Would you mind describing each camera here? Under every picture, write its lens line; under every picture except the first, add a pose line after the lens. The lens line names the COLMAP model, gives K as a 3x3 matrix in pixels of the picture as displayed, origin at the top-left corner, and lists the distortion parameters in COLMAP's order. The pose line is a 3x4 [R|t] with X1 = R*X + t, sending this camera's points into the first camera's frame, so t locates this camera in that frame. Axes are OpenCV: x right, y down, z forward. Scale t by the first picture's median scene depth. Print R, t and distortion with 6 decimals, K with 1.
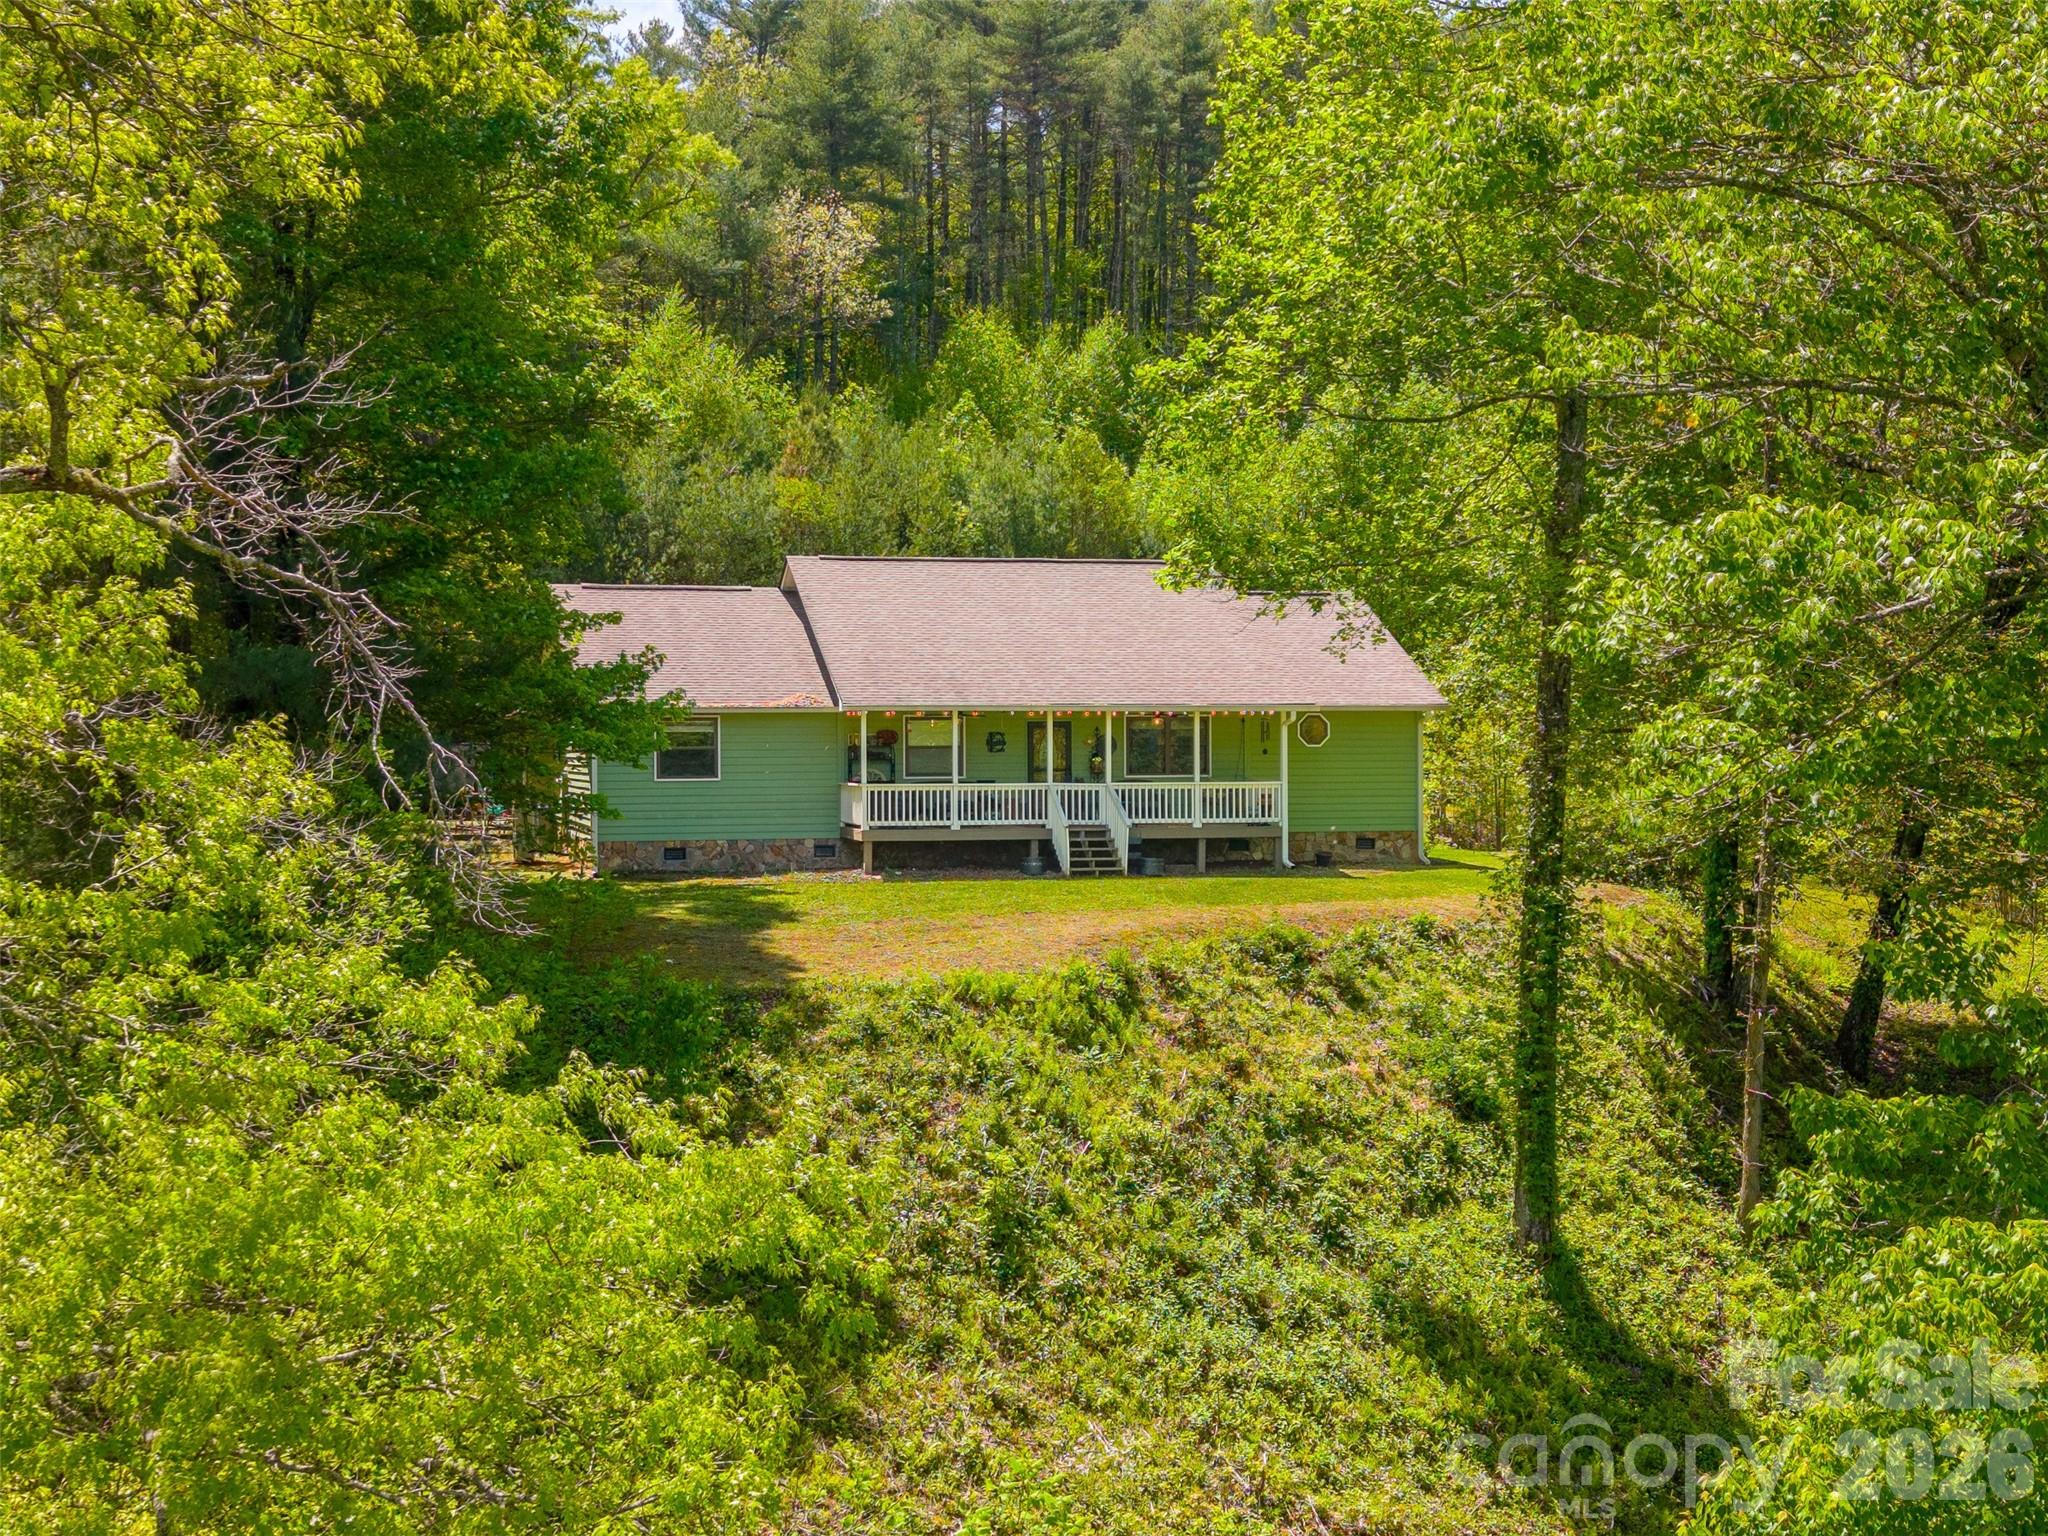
lens RADIAL K [[1378.8, 0, 1024.0], [0, 1378.8, 768.0], [0, 0, 1]] dist [0.003224, -0.004175]
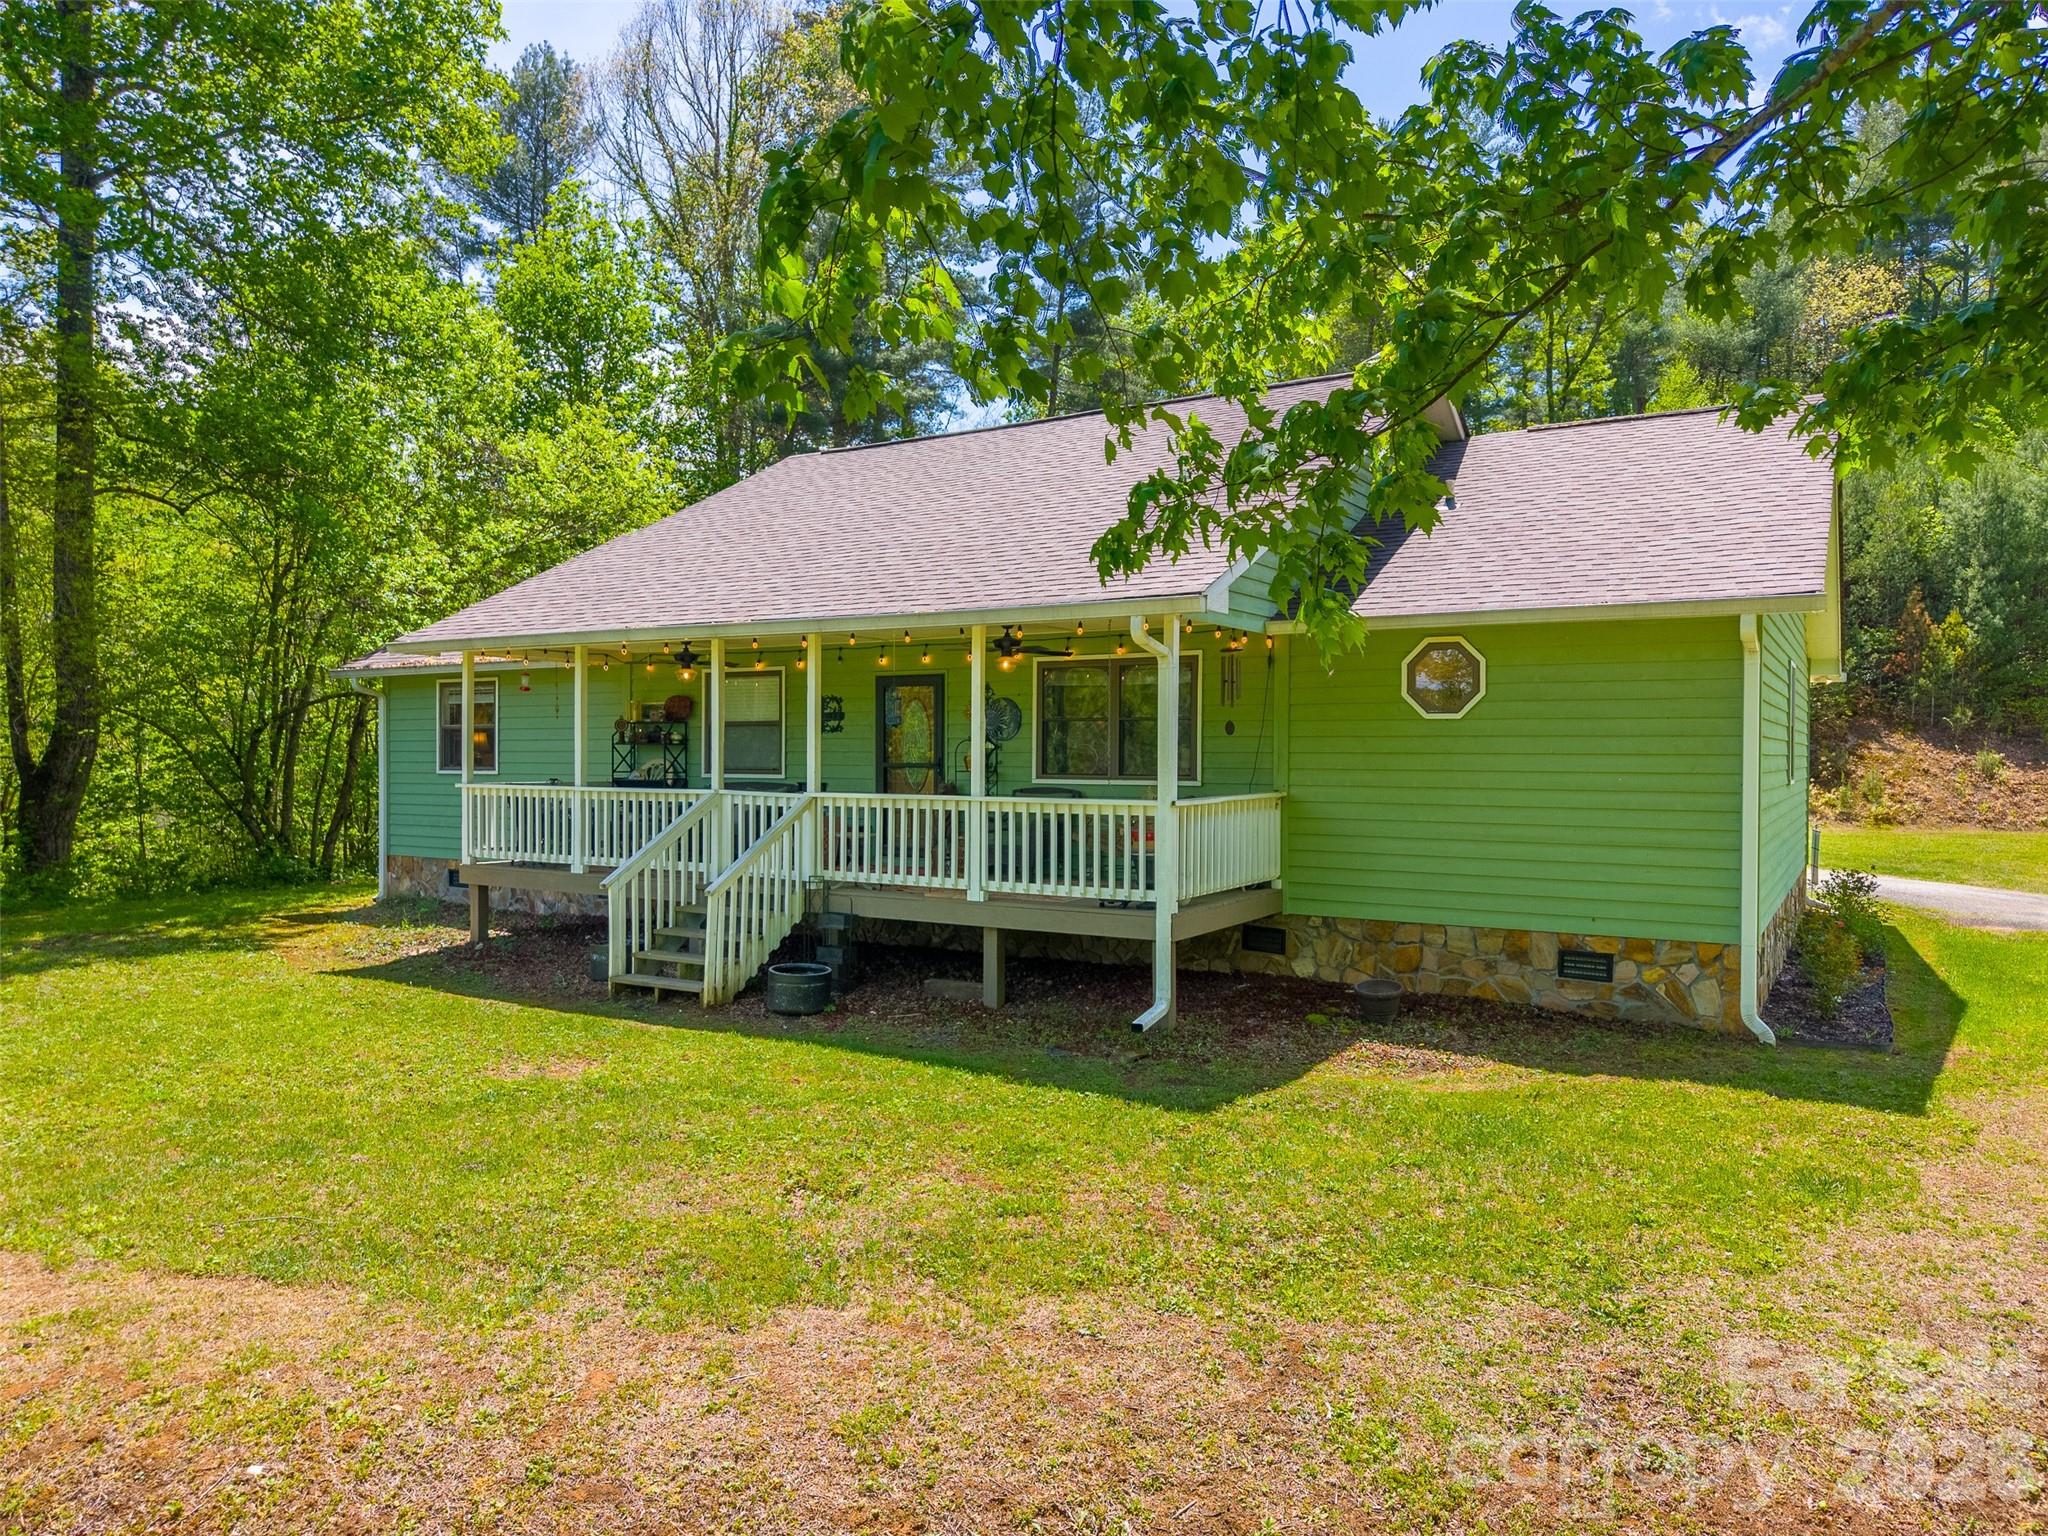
lens RADIAL K [[1378.8, 0, 1024.0], [0, 1378.8, 768.0], [0, 0, 1]] dist [0.003224, -0.004175]
pose [[0.769918, 0.013193, -0.638006, 0.394128], [-0.026721, 0.999576, -0.011575, 0.006302], [0.637583, 0.025960, 0.769944, 0.681954]]
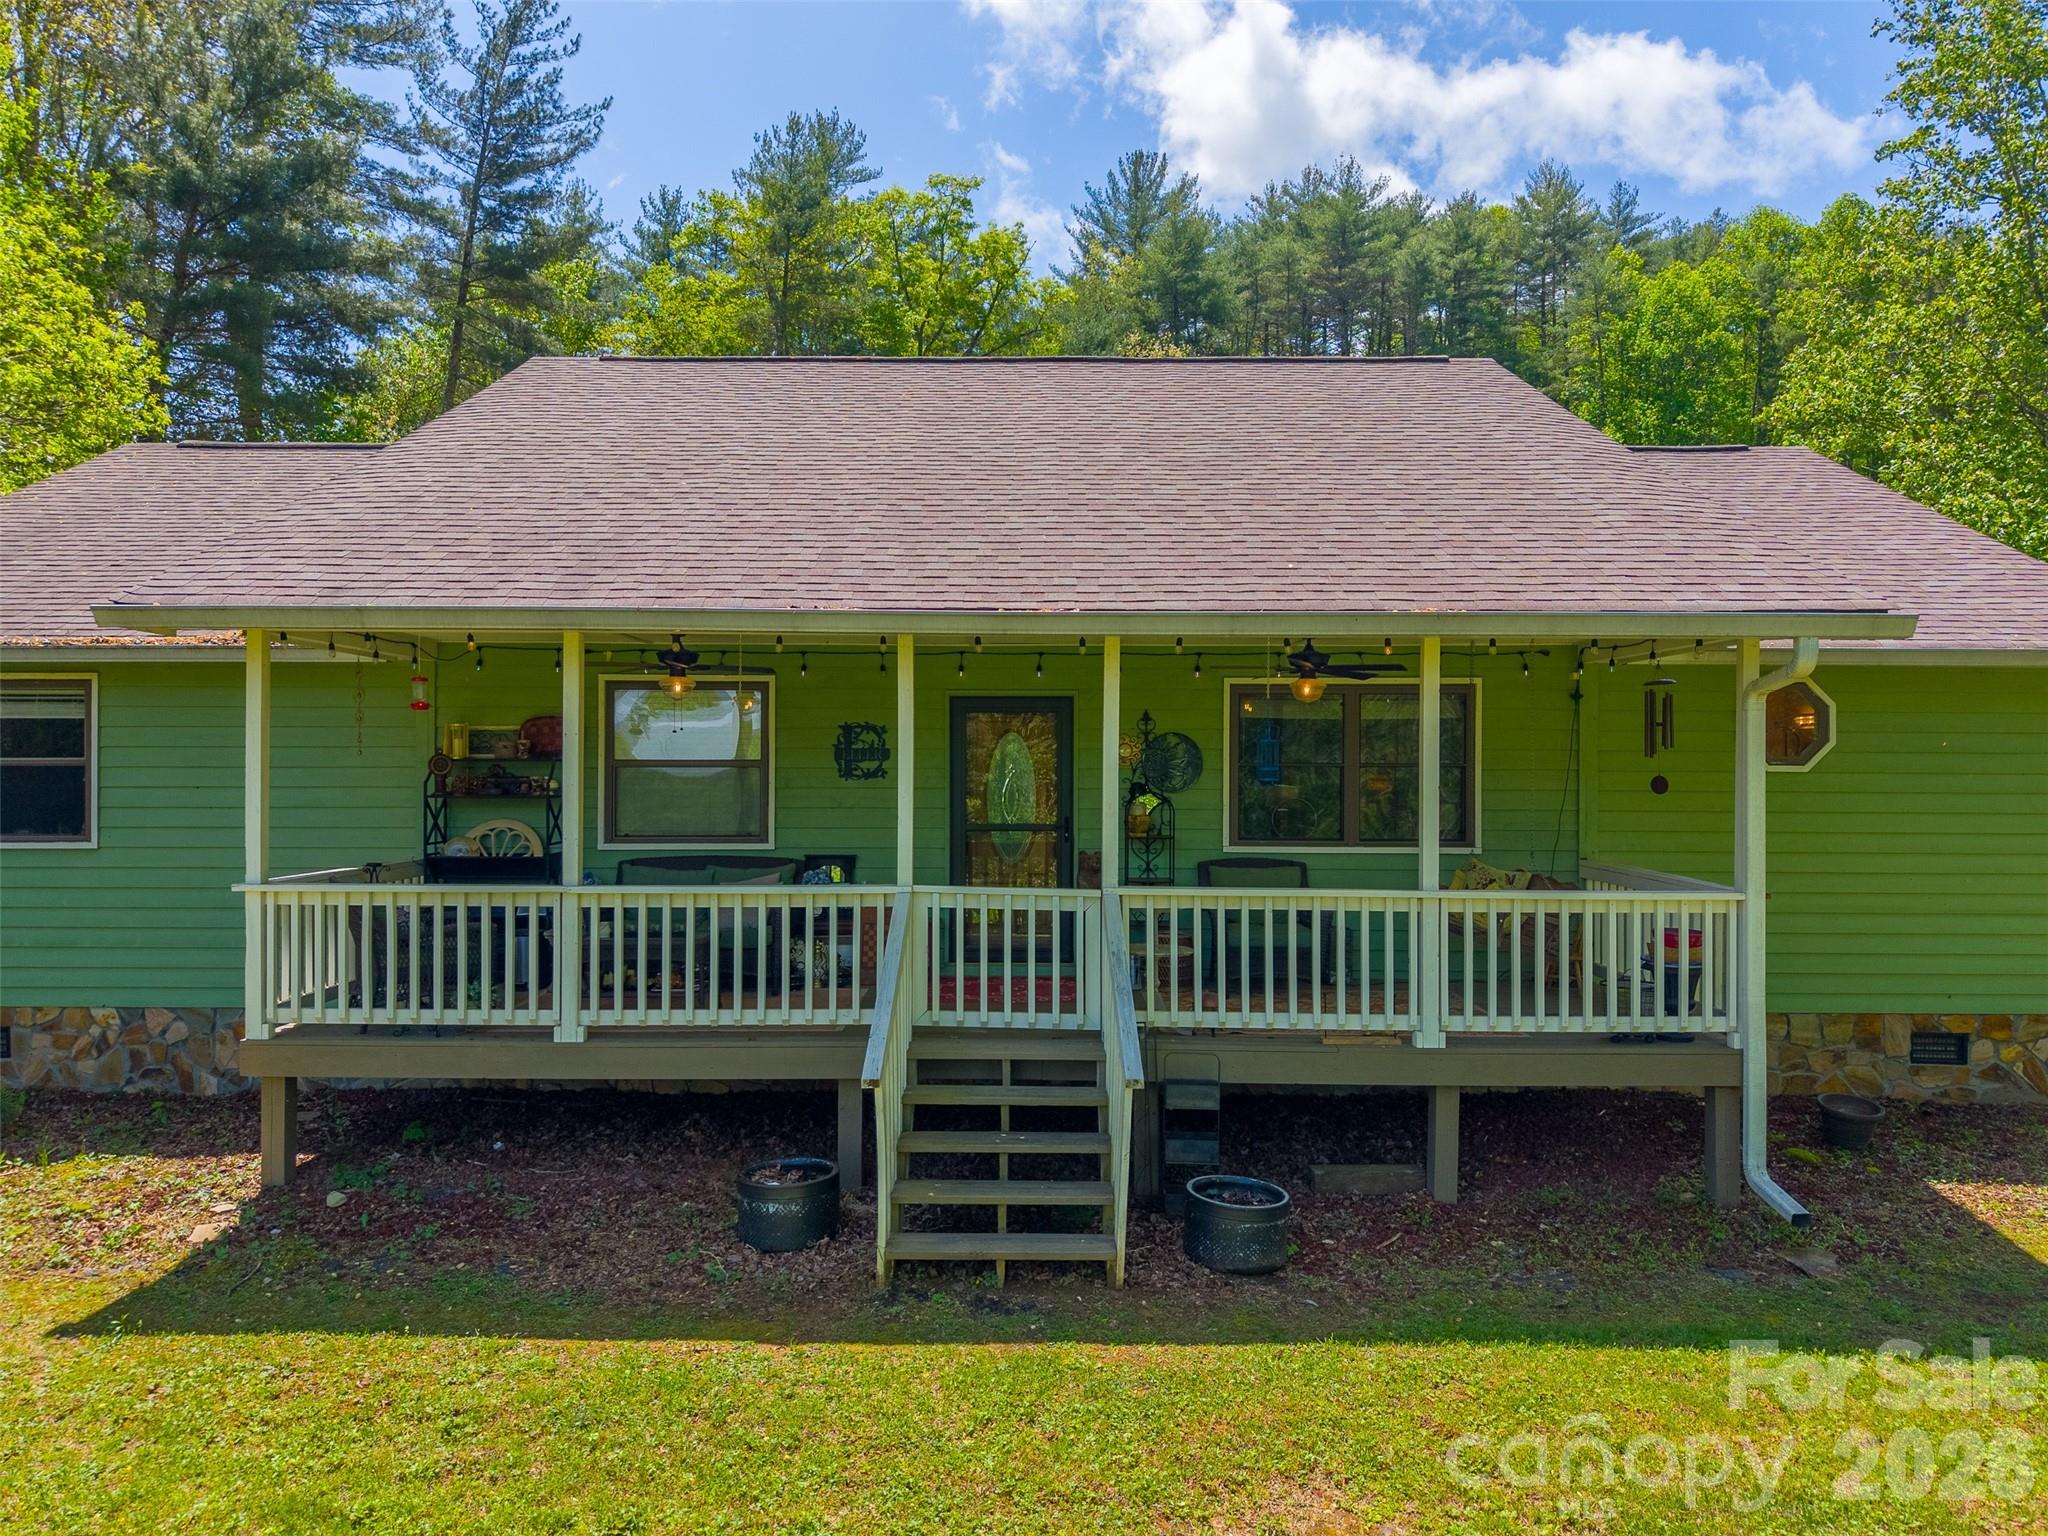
lens RADIAL K [[1378.8, 0, 1024.0], [0, 1378.8, 768.0], [0, 0, 1]] dist [0.003224, -0.004175]
pose [[0.988126, 0.008094, -0.153434, 0.085860], [-0.012031, 0.999621, -0.024748, -0.006342], [0.153176, 0.026300, 0.987849, 0.702988]]
